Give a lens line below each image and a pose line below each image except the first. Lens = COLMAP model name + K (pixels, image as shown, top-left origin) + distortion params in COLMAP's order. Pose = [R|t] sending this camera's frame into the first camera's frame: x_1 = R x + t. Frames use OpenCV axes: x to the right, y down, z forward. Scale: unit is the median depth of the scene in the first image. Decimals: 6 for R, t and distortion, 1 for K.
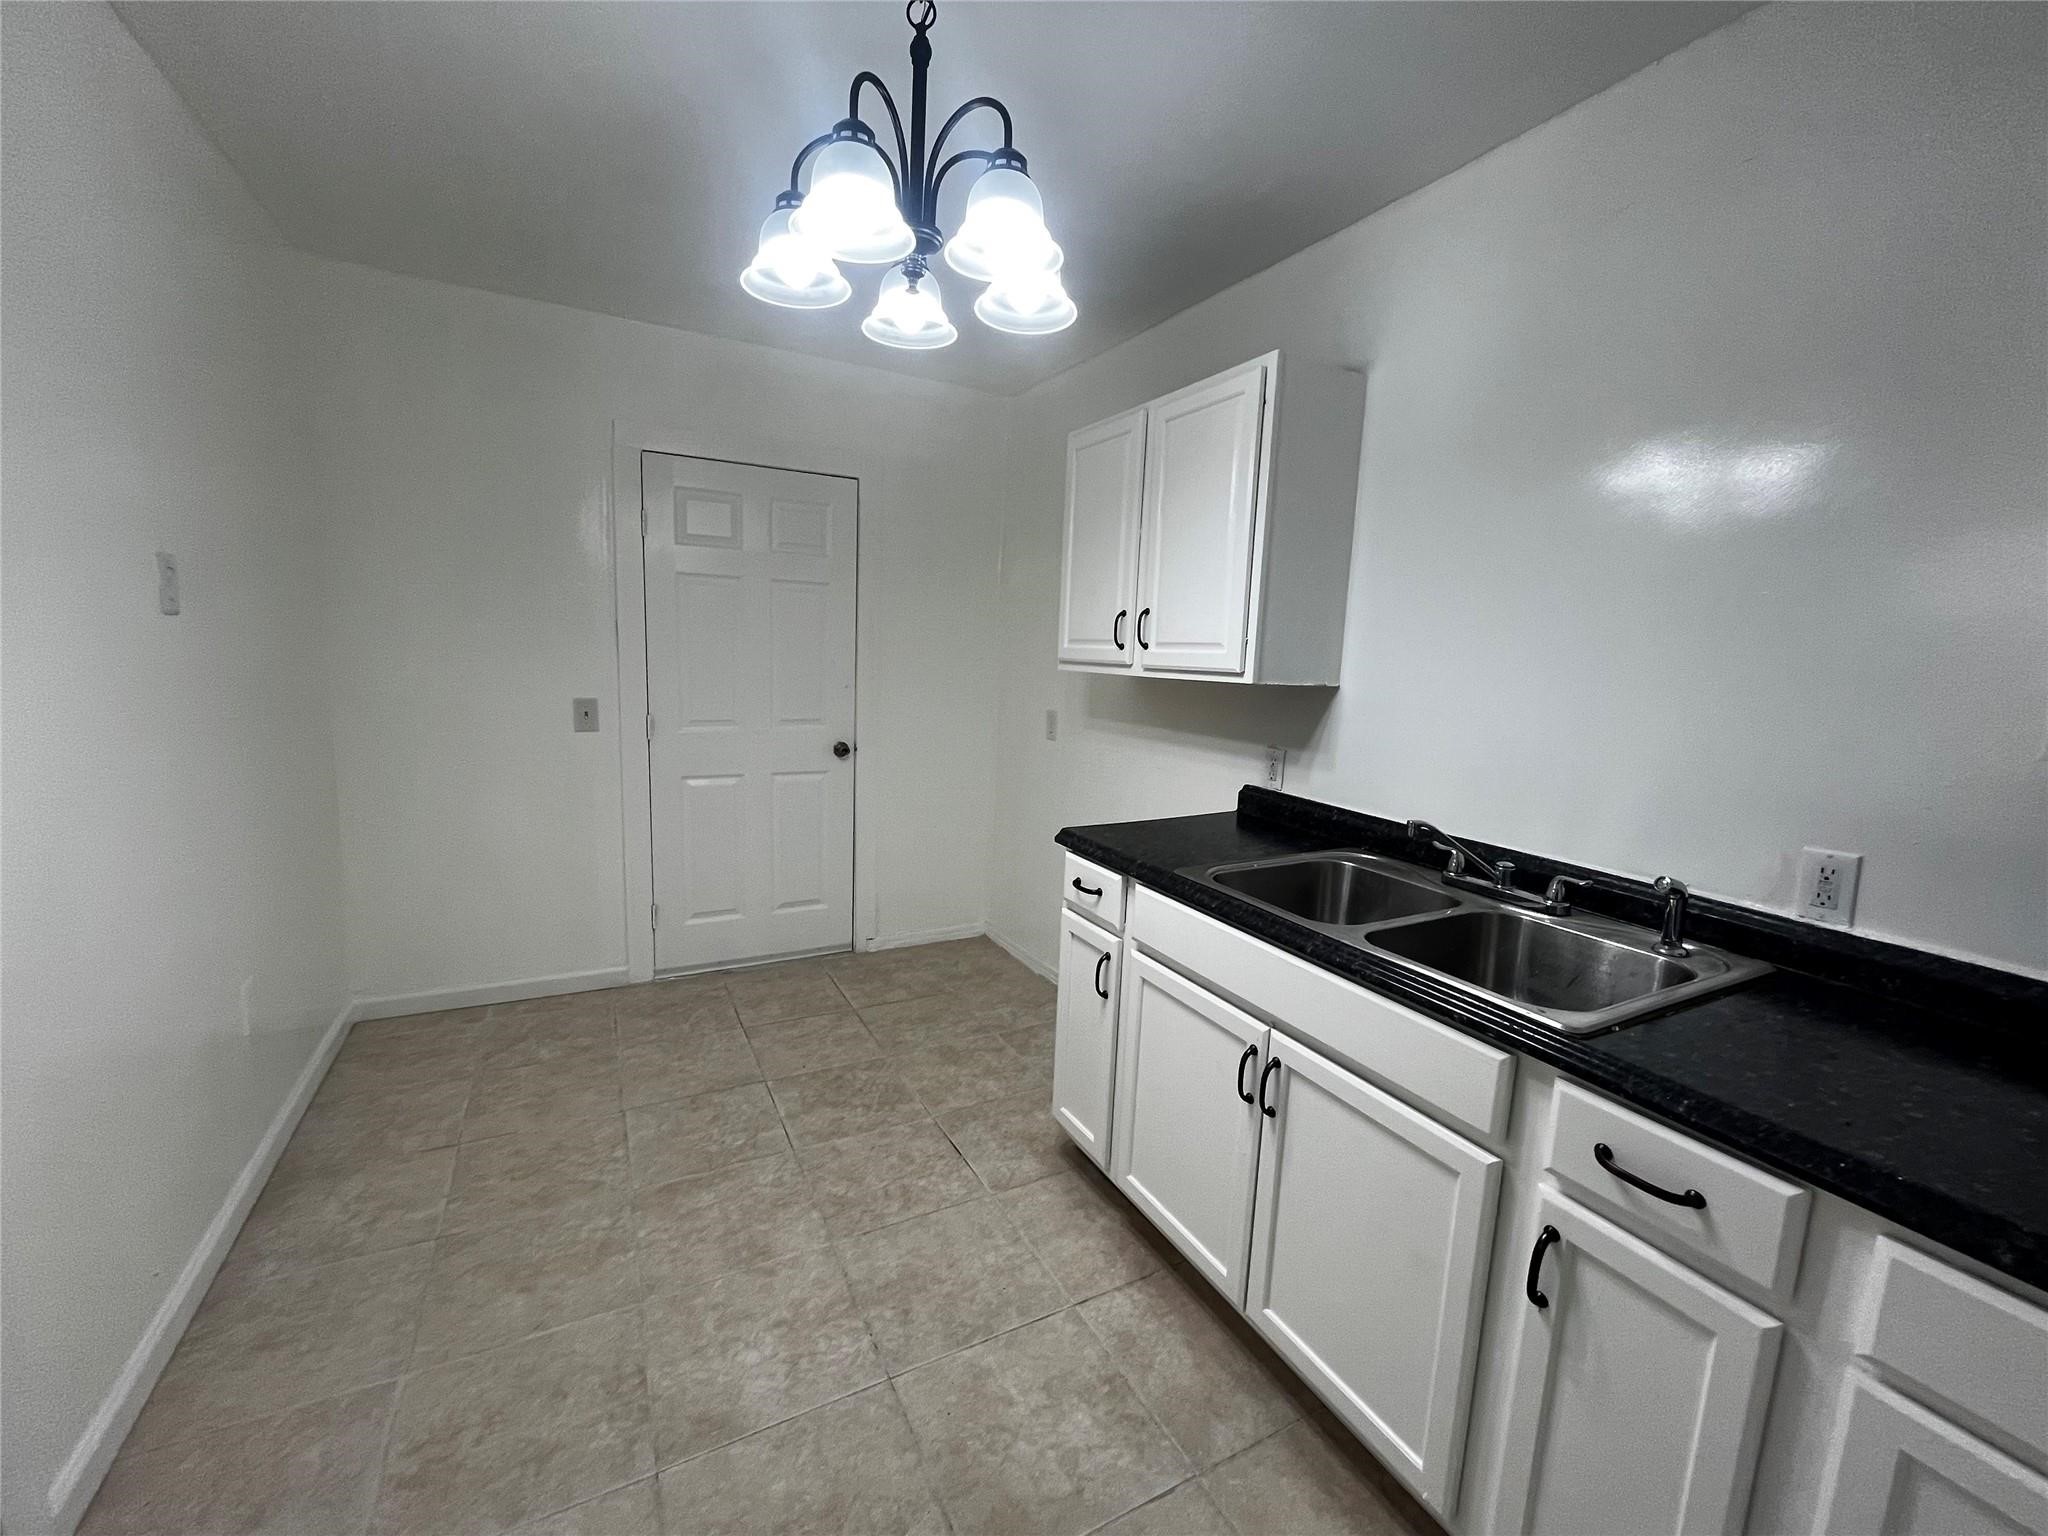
lens RADIAL K [[829.3, 0, 1018.3], [0, 829.3, 771.3], [0, 0, 1]] dist [0.007015, 0.000028]
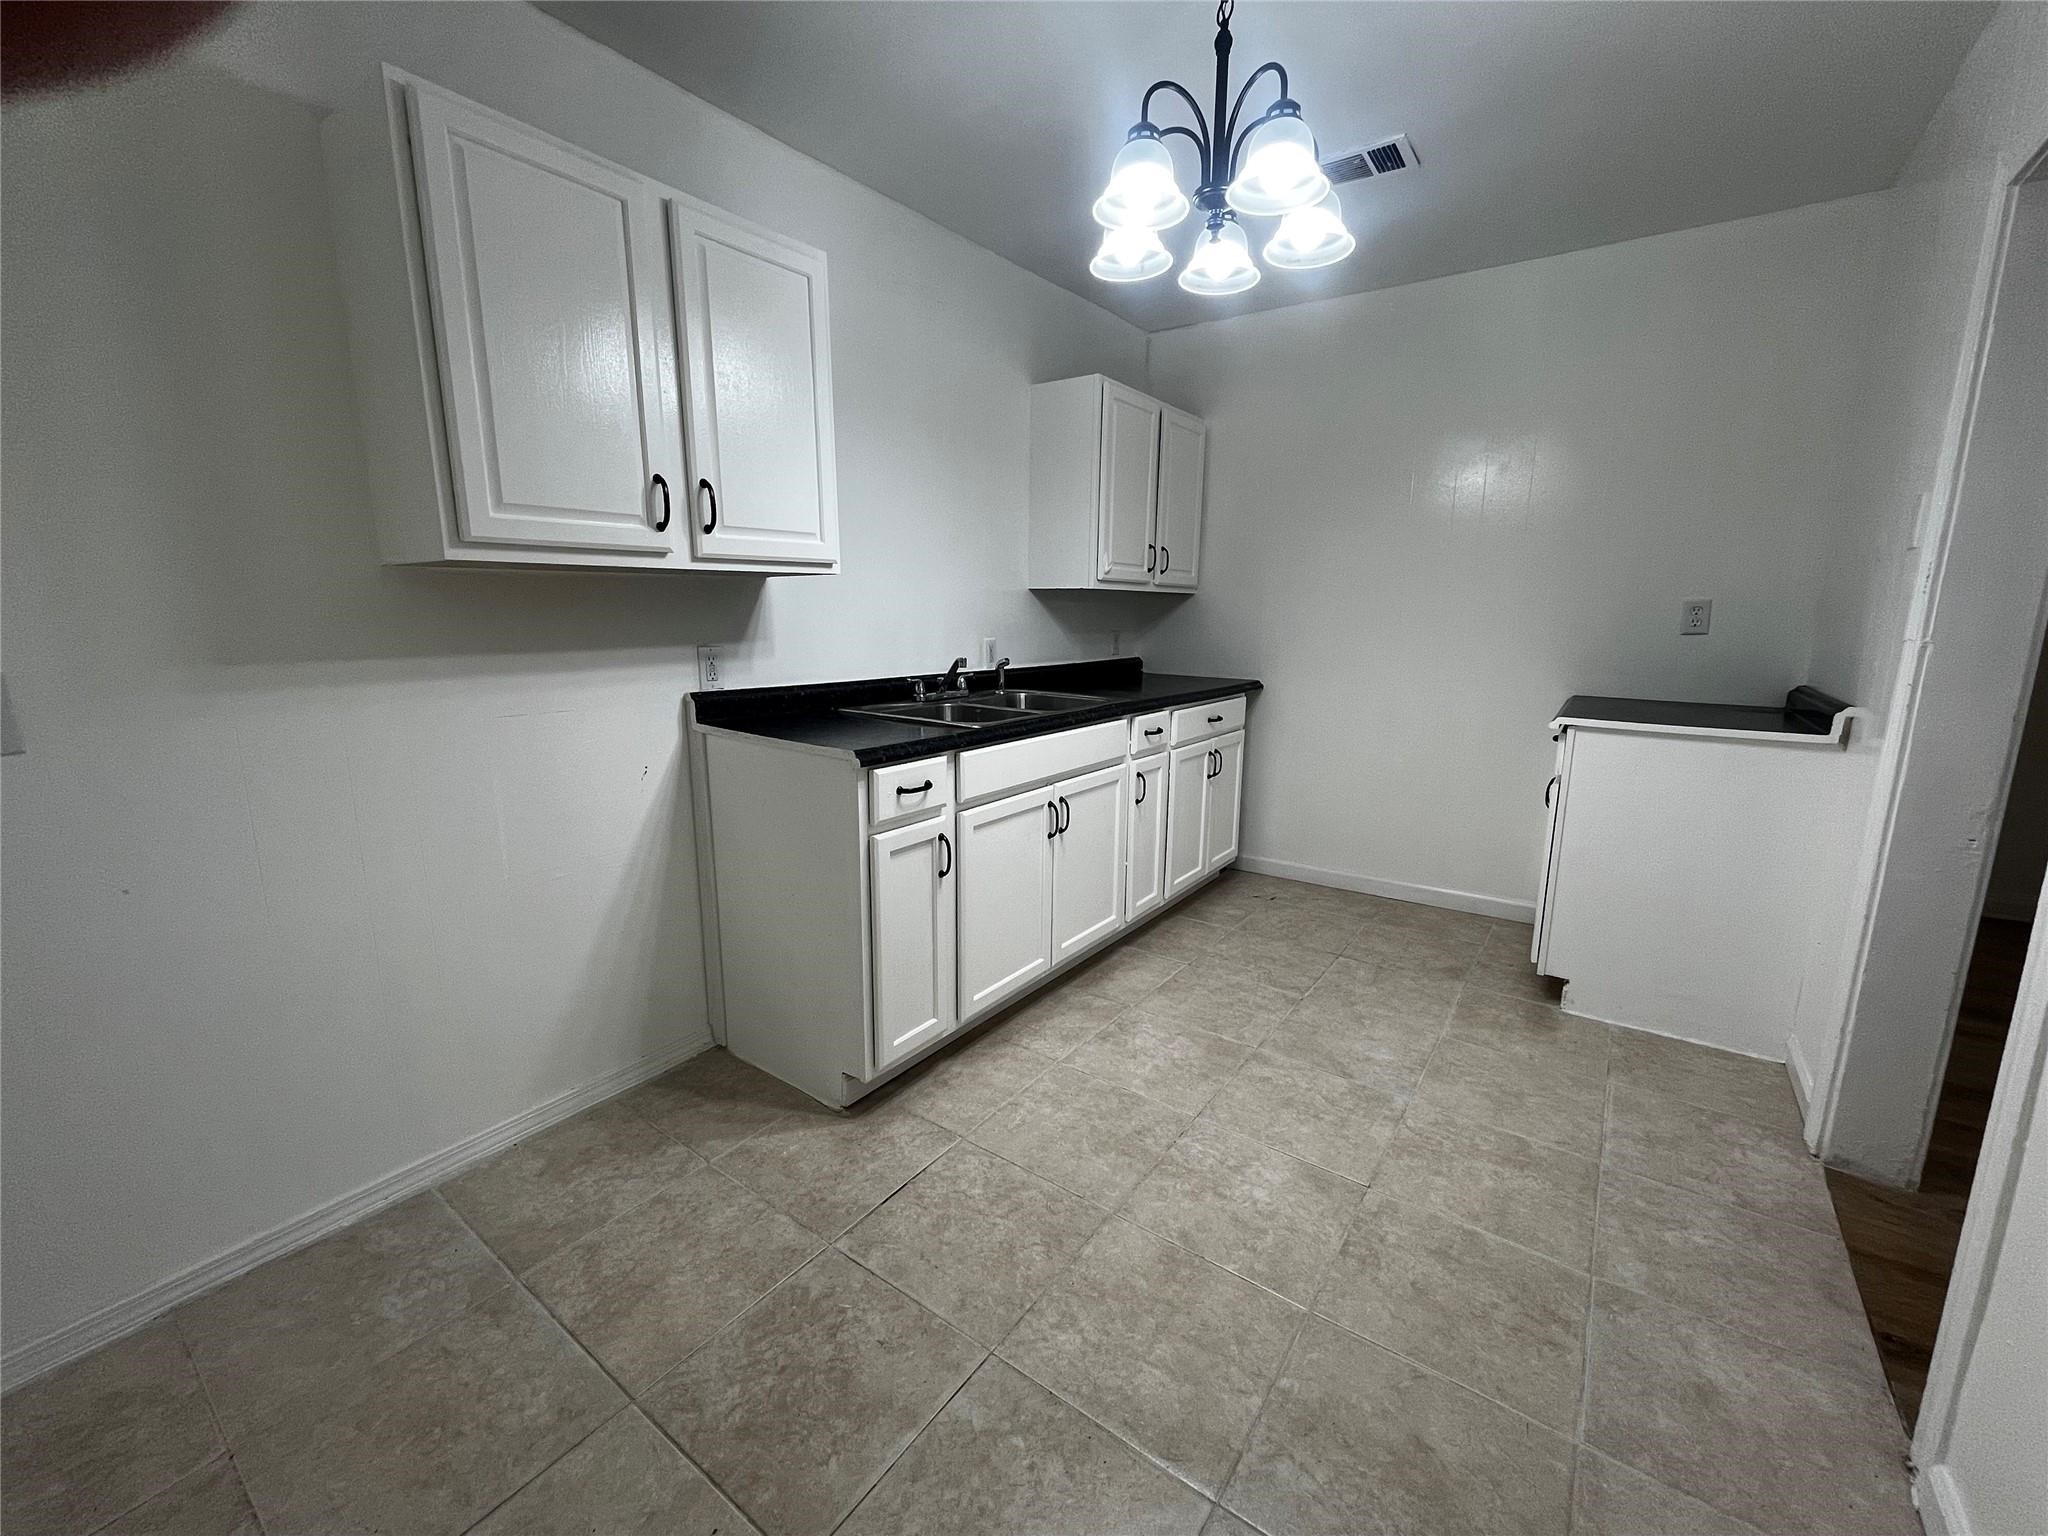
lens RADIAL K [[829.3, 0, 1023.8], [0, 829.3, 761.1], [0, 0, 1]] dist [0.007015, 0.000028]
pose [[-0.435719, -0.206803, 0.876003, -0.879533], [0.111056, 0.953459, 0.280327, -0.160797], [-0.893205, 0.219429, -0.392473, 1.352394]]
